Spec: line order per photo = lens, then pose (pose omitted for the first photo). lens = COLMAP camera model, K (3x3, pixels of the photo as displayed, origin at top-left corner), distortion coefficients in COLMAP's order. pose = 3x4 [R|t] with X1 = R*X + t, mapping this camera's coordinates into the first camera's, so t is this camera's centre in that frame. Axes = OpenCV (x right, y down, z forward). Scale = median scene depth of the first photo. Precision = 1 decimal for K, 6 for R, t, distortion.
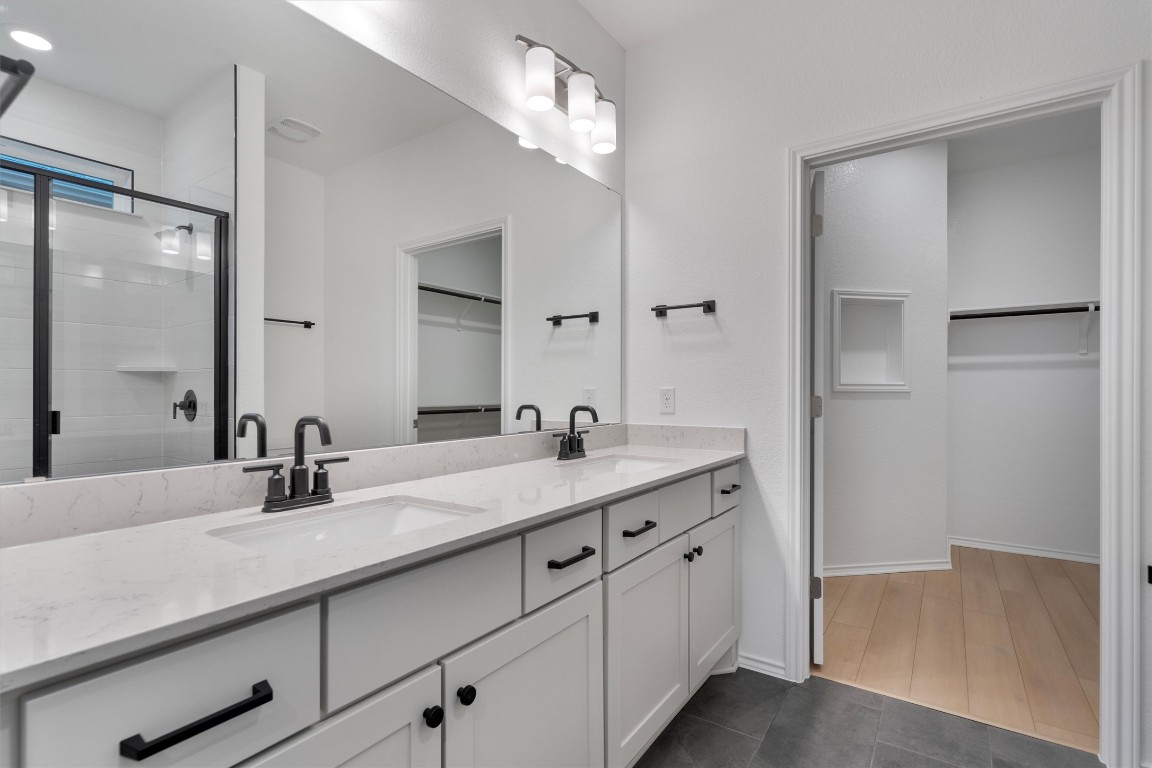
lens RADIAL K [[544.6, 0, 573.6], [0, 544.6, 391.0], [0, 0, 1]] dist [-0.003850, 0.002765]
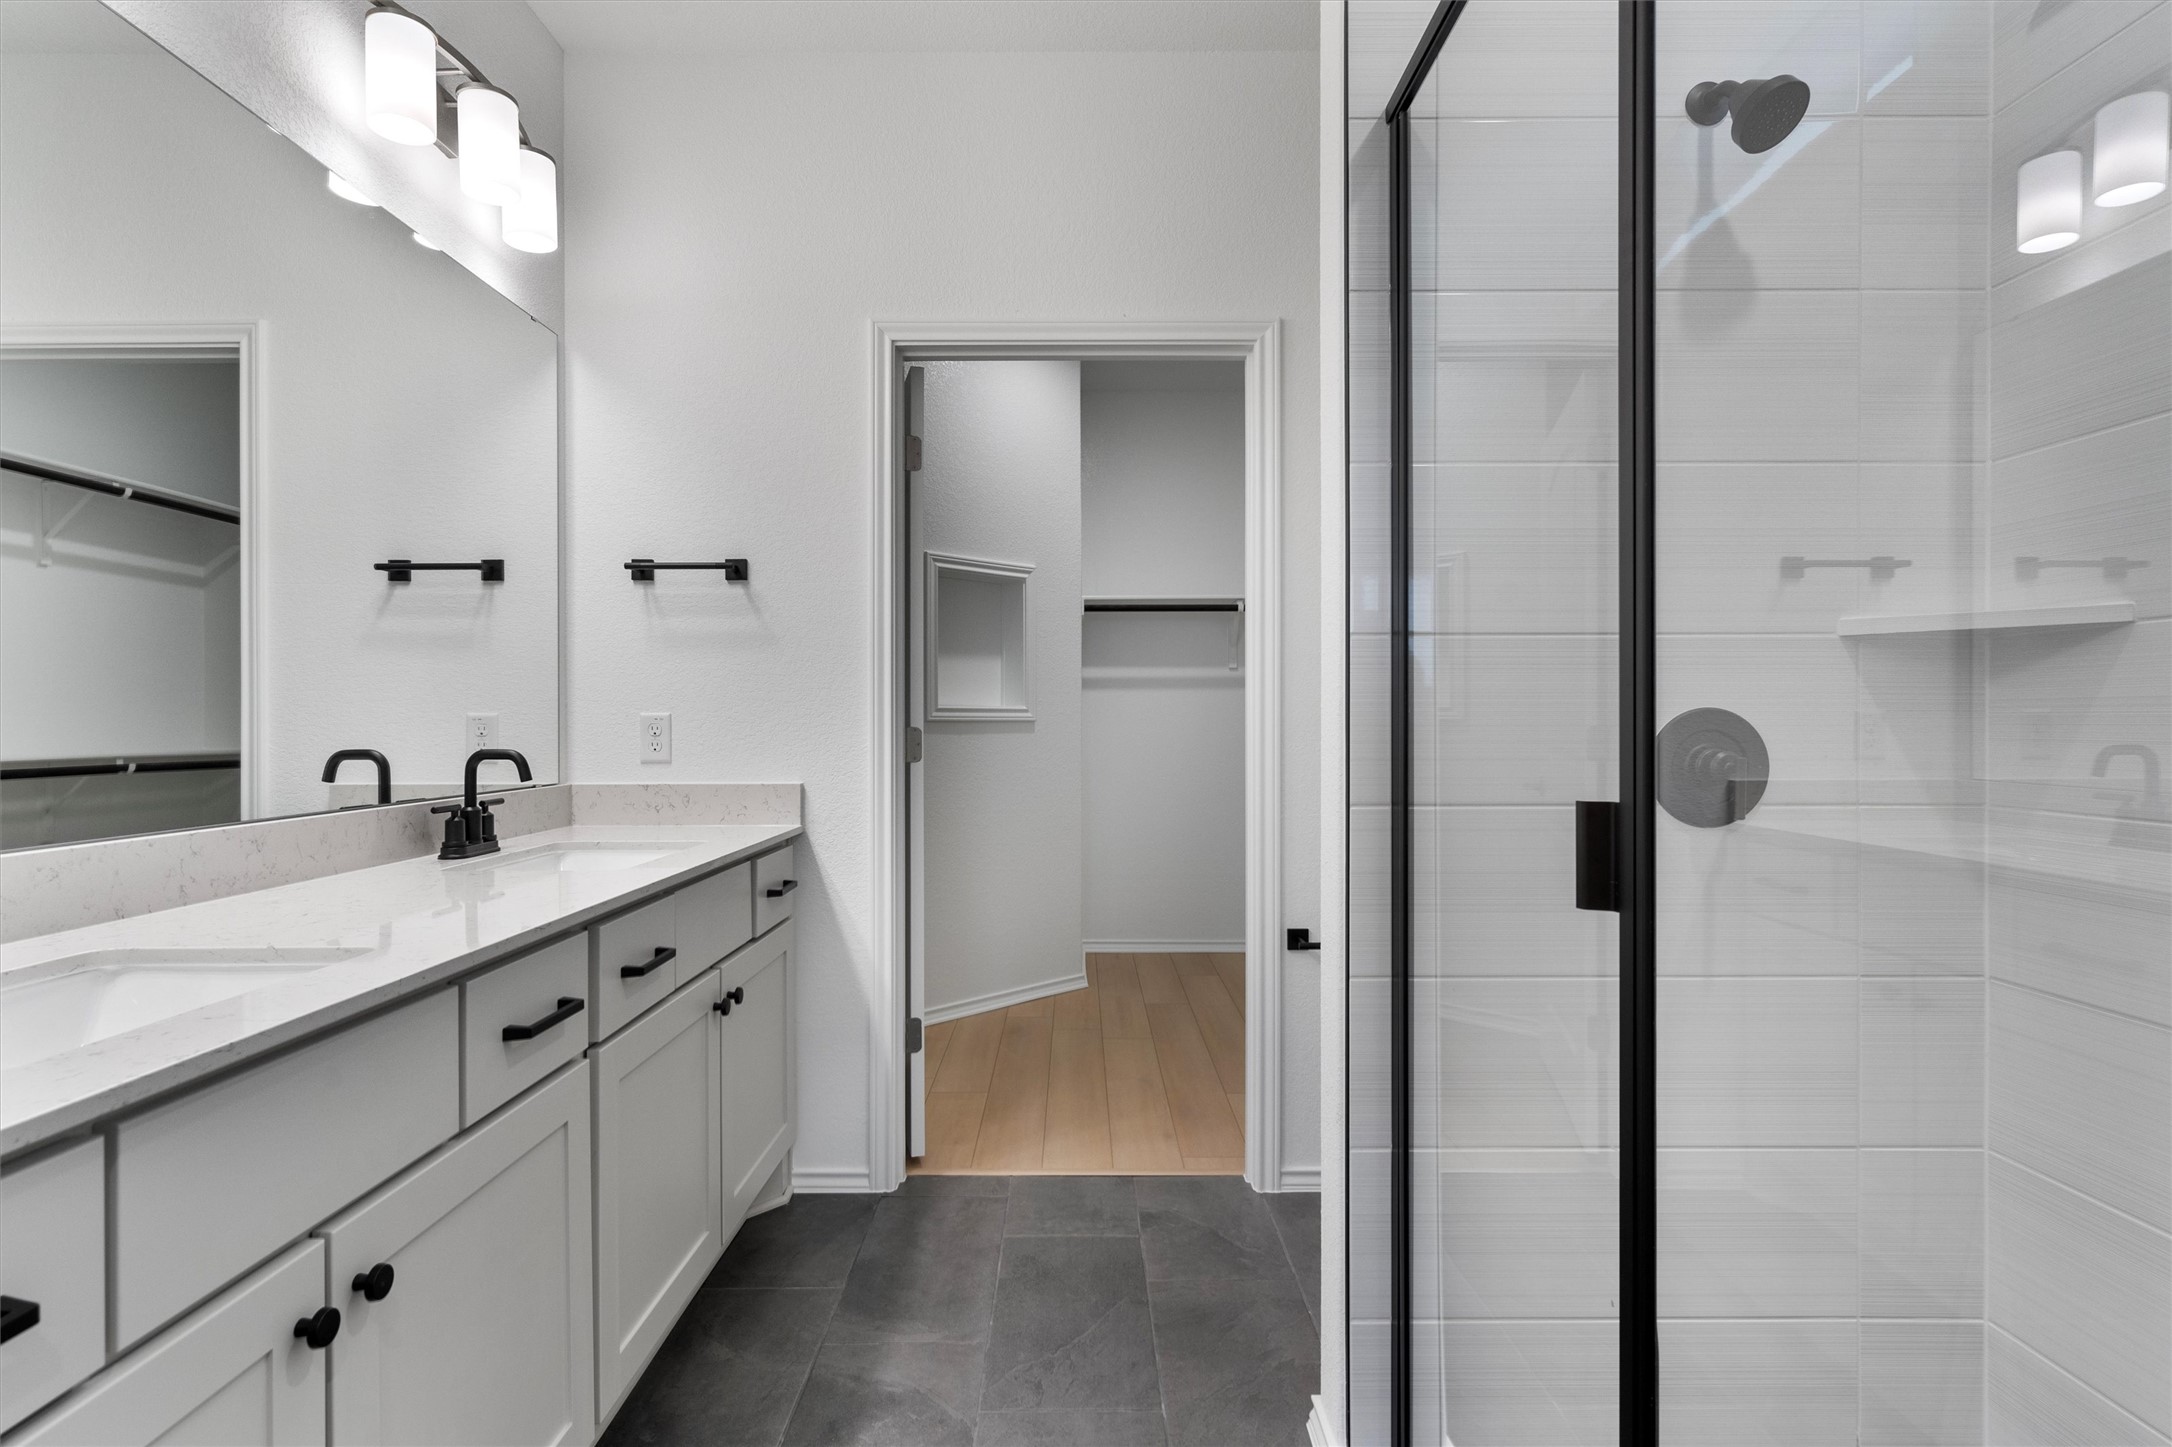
lens RADIAL K [[1026.9, 0, 1086.0], [0, 1026.9, 723.1], [0, 0, 1]] dist [-0.003850, 0.002765]
pose [[0.820113, -0.003711, 0.572190, -0.080471], [0.002250, 0.999992, 0.003260, 0.000947], [-0.572197, -0.001386, 0.820115, -0.095779]]
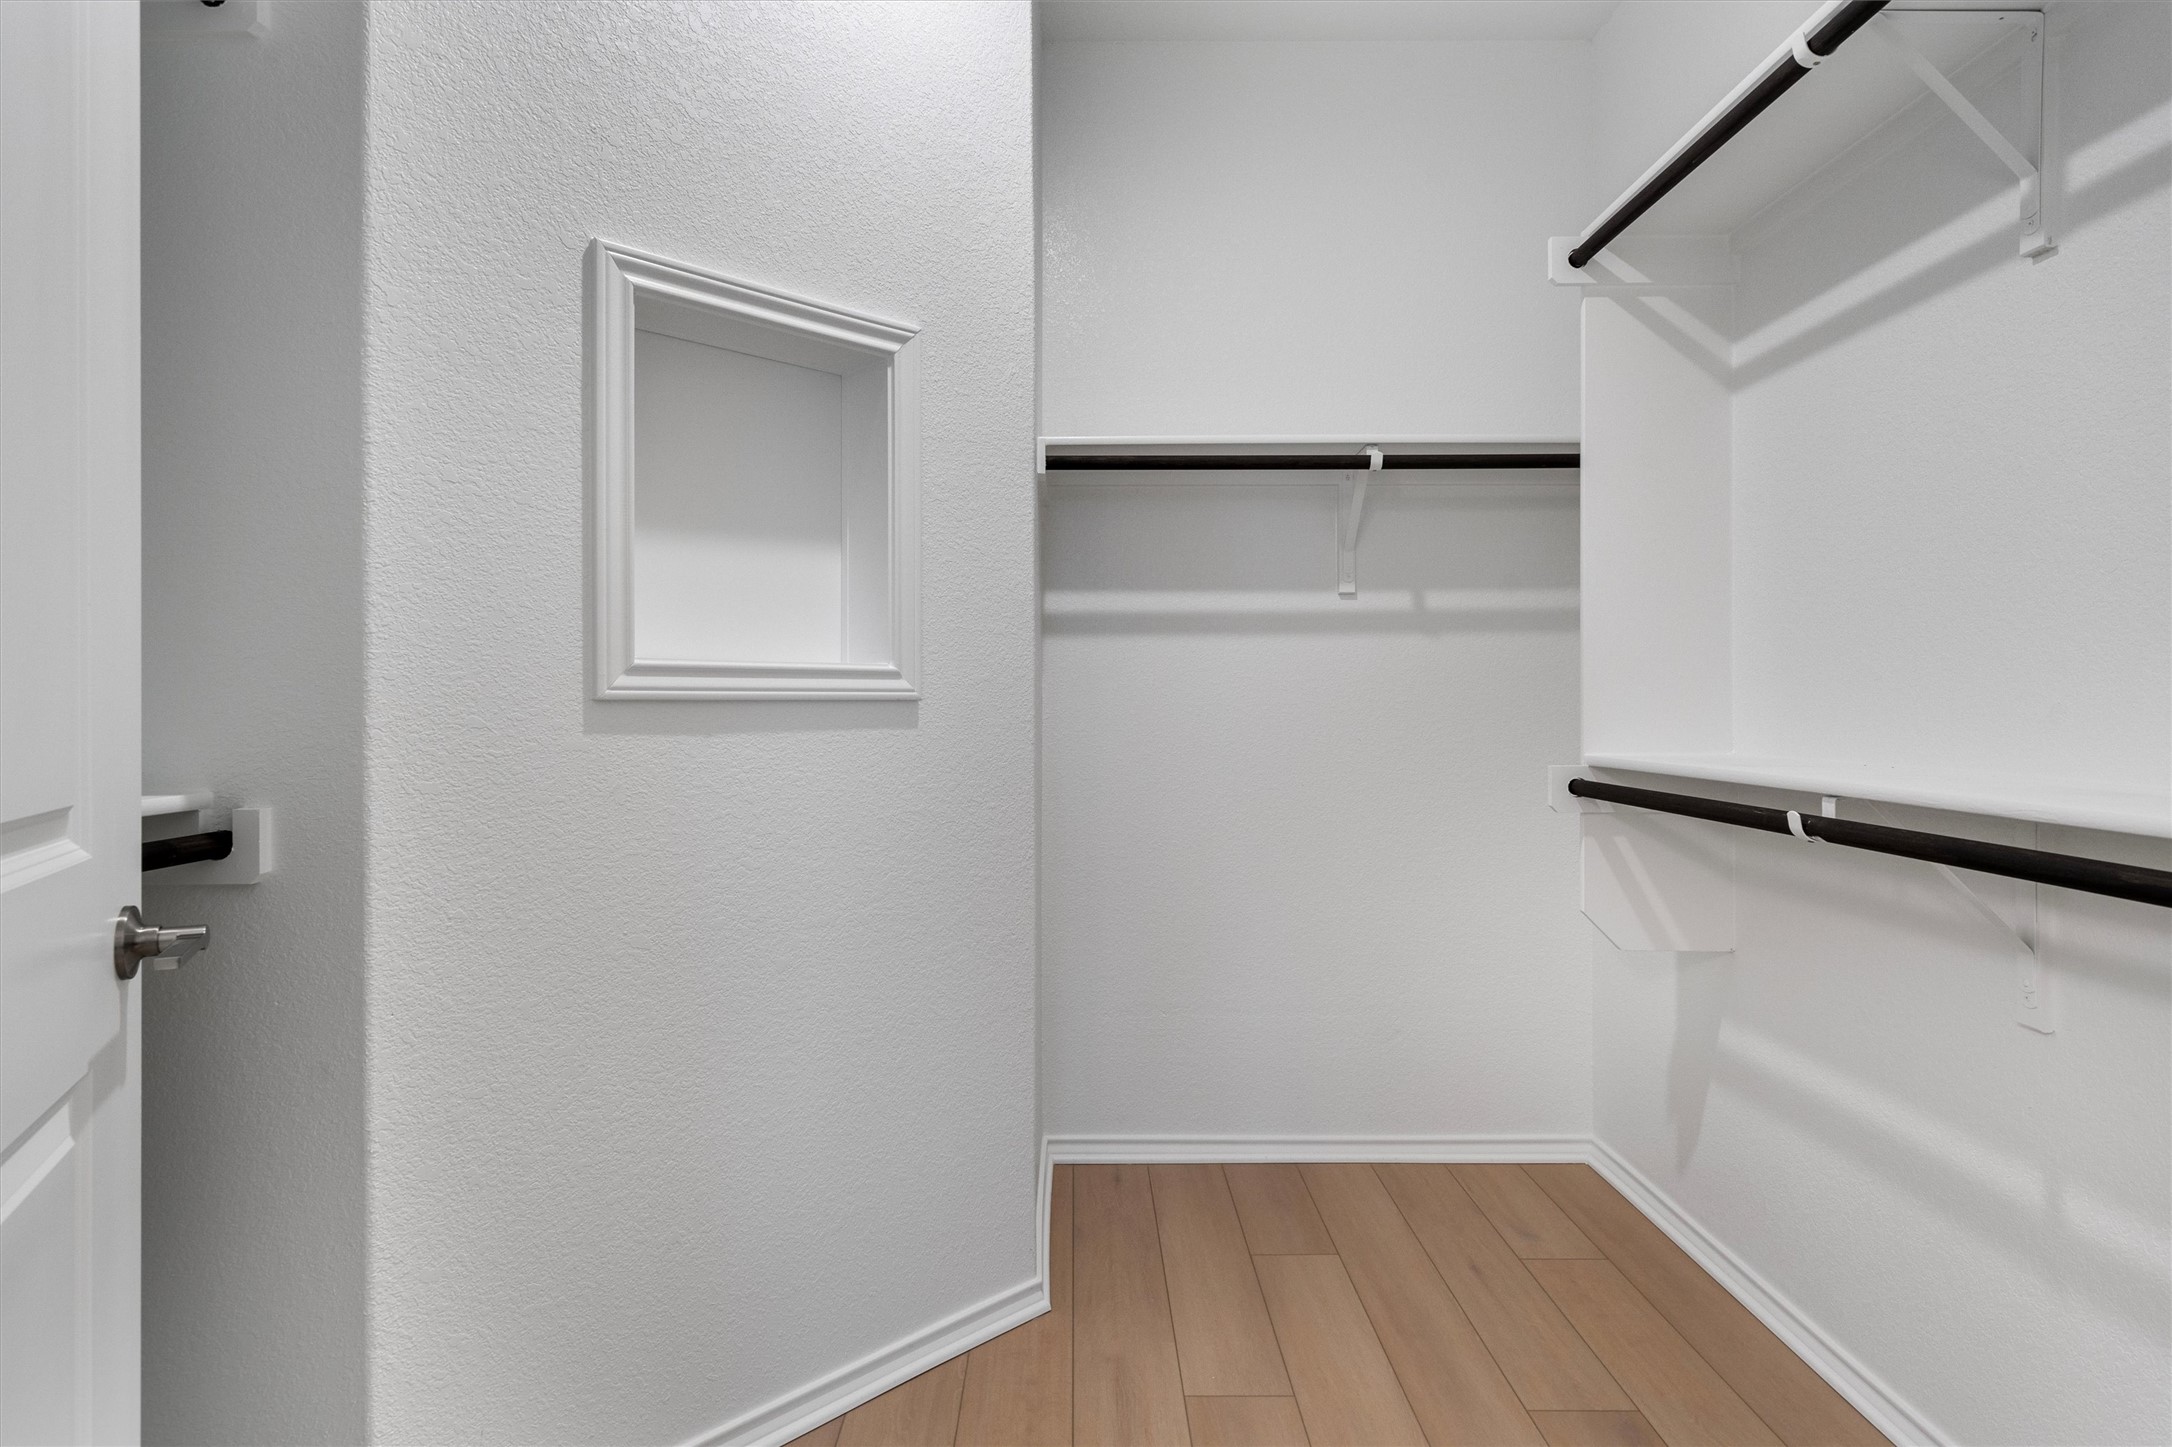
lens RADIAL K [[981.6, 0, 1080.6], [0, 981.6, 712.4], [0, 0, 1]] dist [-0.002667, -0.001687]
pose [[0.821261, -0.009978, 0.570466, 1.079061], [0.005053, 0.999935, 0.010214, 0.009518], [-0.570531, -0.005506, 0.821258, 1.469832]]
